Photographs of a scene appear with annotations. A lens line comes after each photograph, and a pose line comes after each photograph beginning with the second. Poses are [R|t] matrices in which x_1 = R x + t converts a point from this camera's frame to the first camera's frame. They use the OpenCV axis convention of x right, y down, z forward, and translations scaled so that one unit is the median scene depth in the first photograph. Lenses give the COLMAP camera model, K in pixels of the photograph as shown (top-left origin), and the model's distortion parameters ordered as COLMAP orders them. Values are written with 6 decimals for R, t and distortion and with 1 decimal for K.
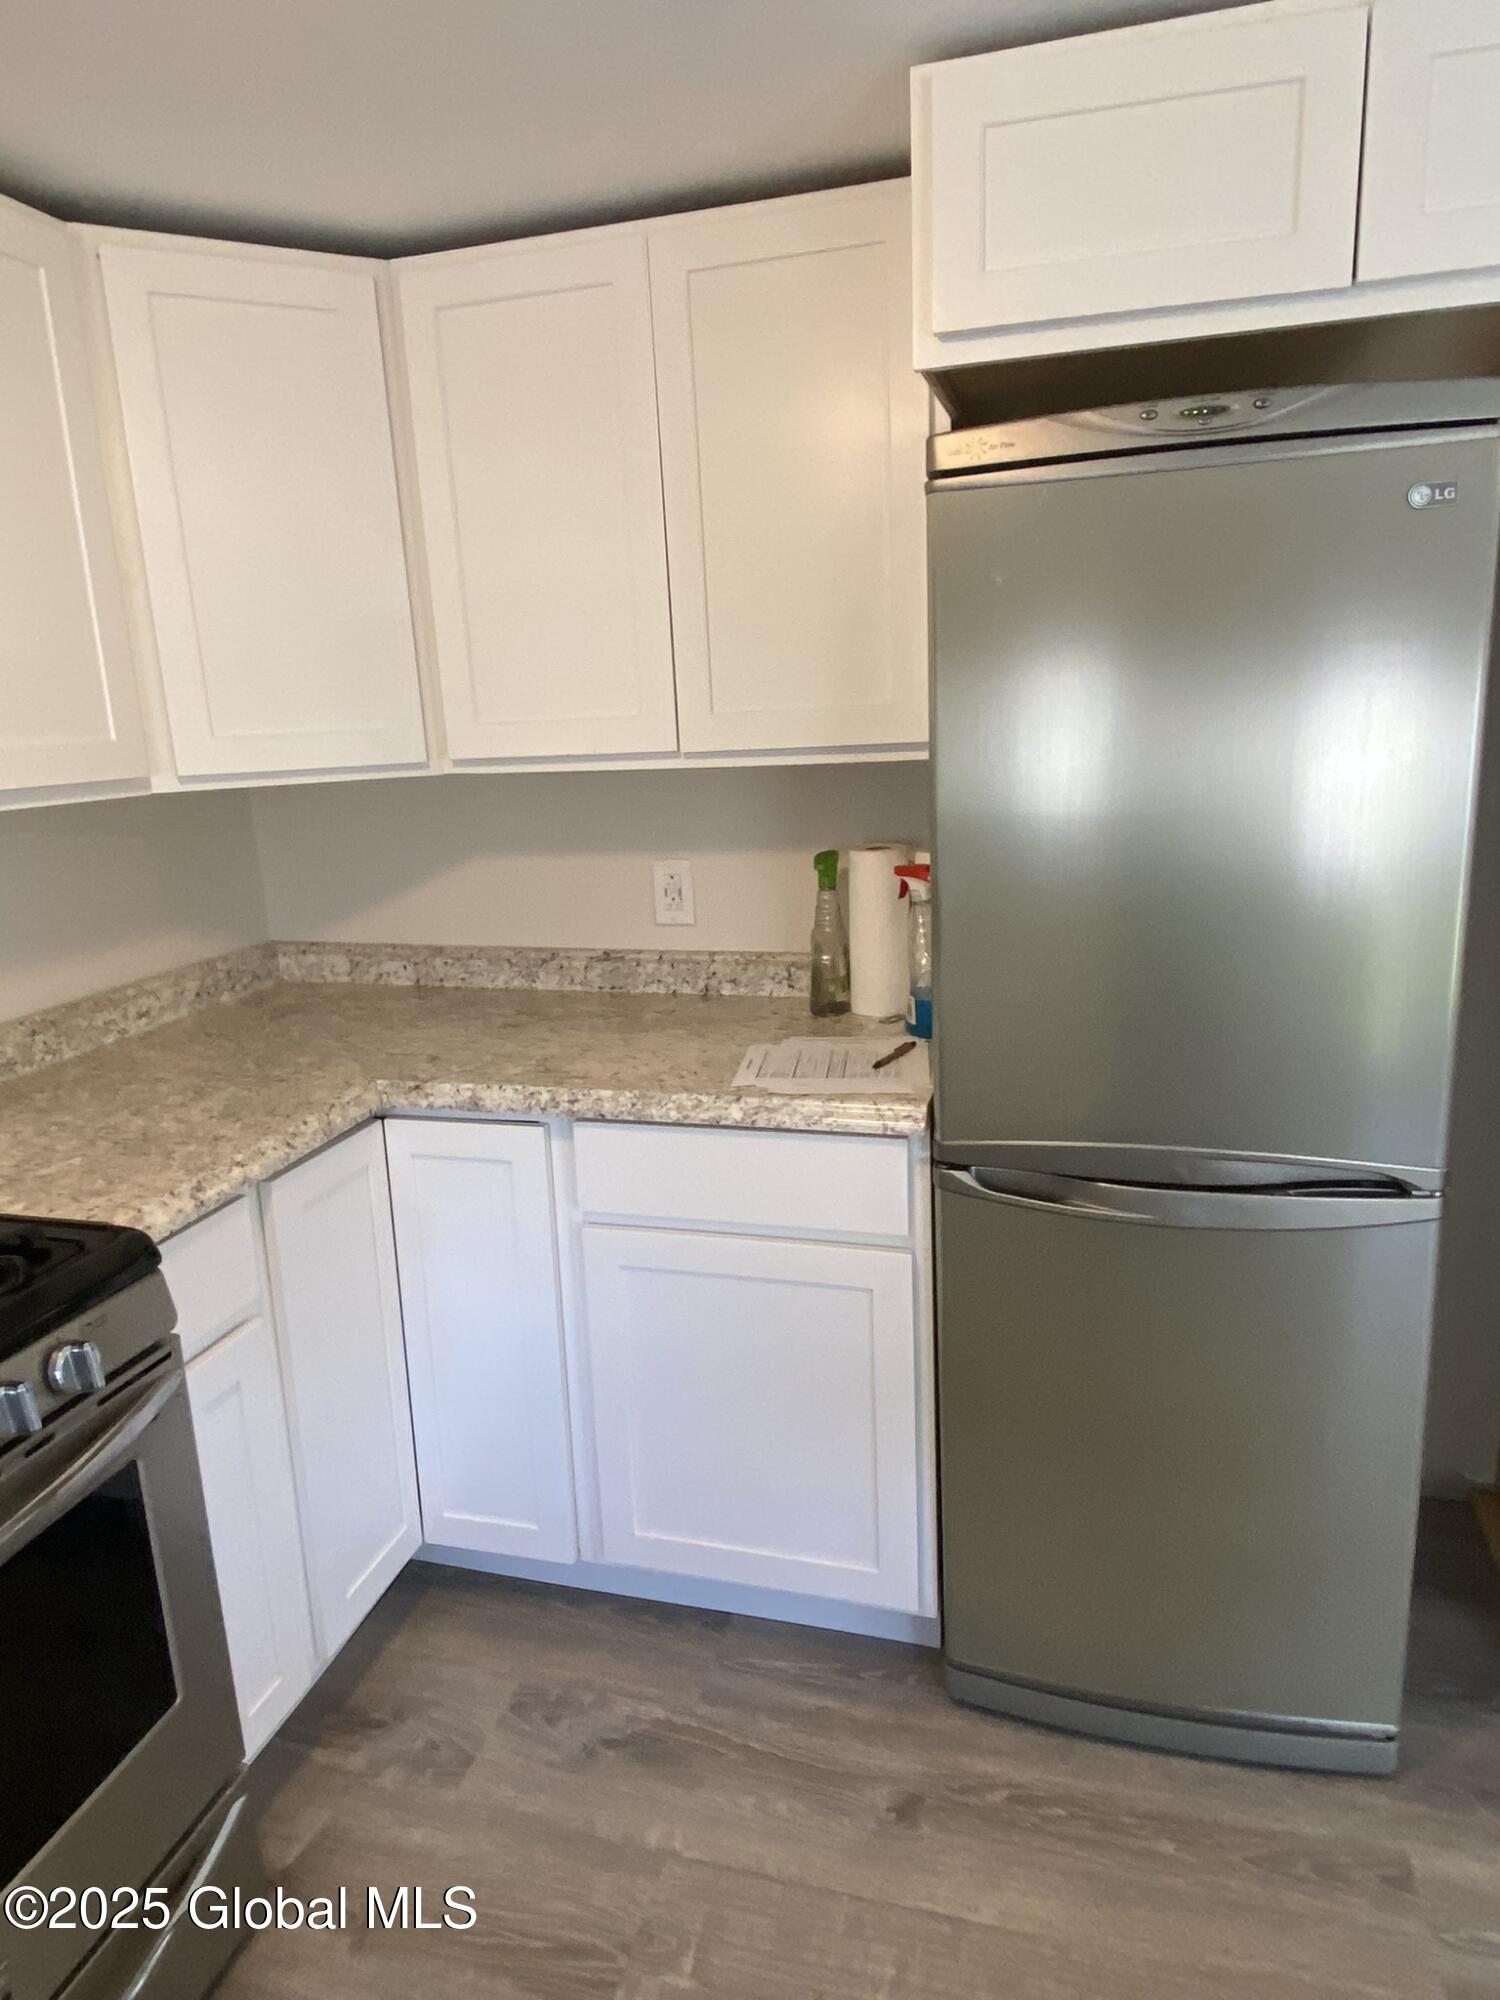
lens RADIAL K [[1223.1, 0, 735.6], [0, 1223.1, 984.5], [0, 0, 1]] dist [0.029335, -0.029118]
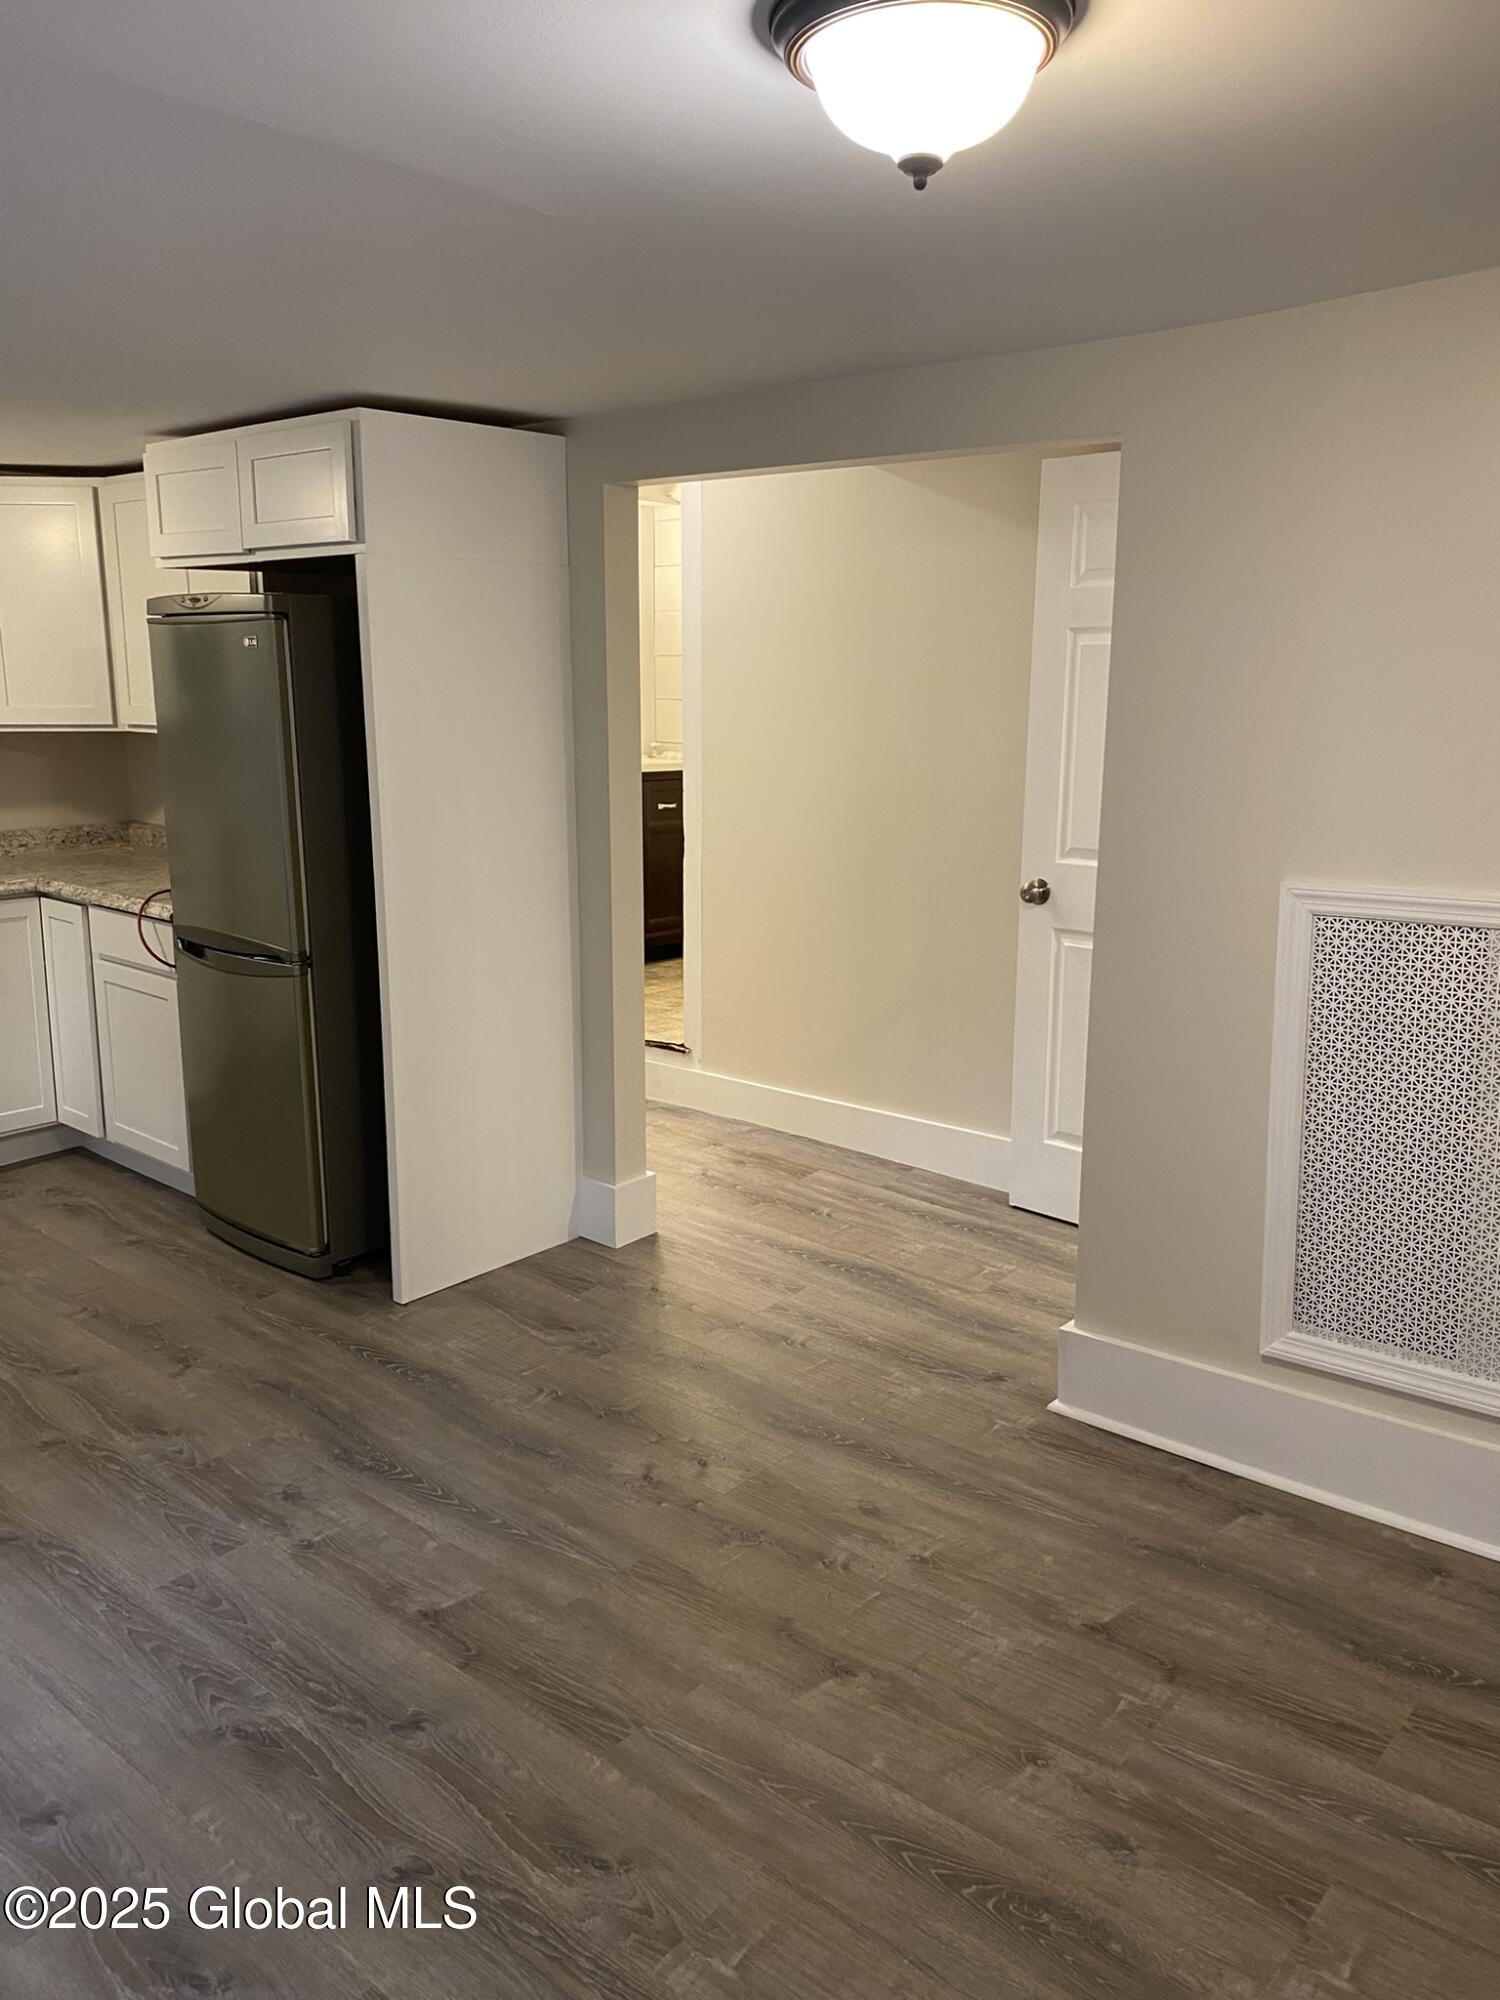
lens RADIAL K [[1514.7, 0, 747.9], [0, 1514.7, 988.8], [0, 0, 1]] dist [0.013063, -0.023872]
pose [[0.902351, 0.135314, -0.409211, 1.921872], [-0.134608, 0.990424, 0.030679, 0.024799], [0.409444, 0.027400, 0.911924, -0.861080]]
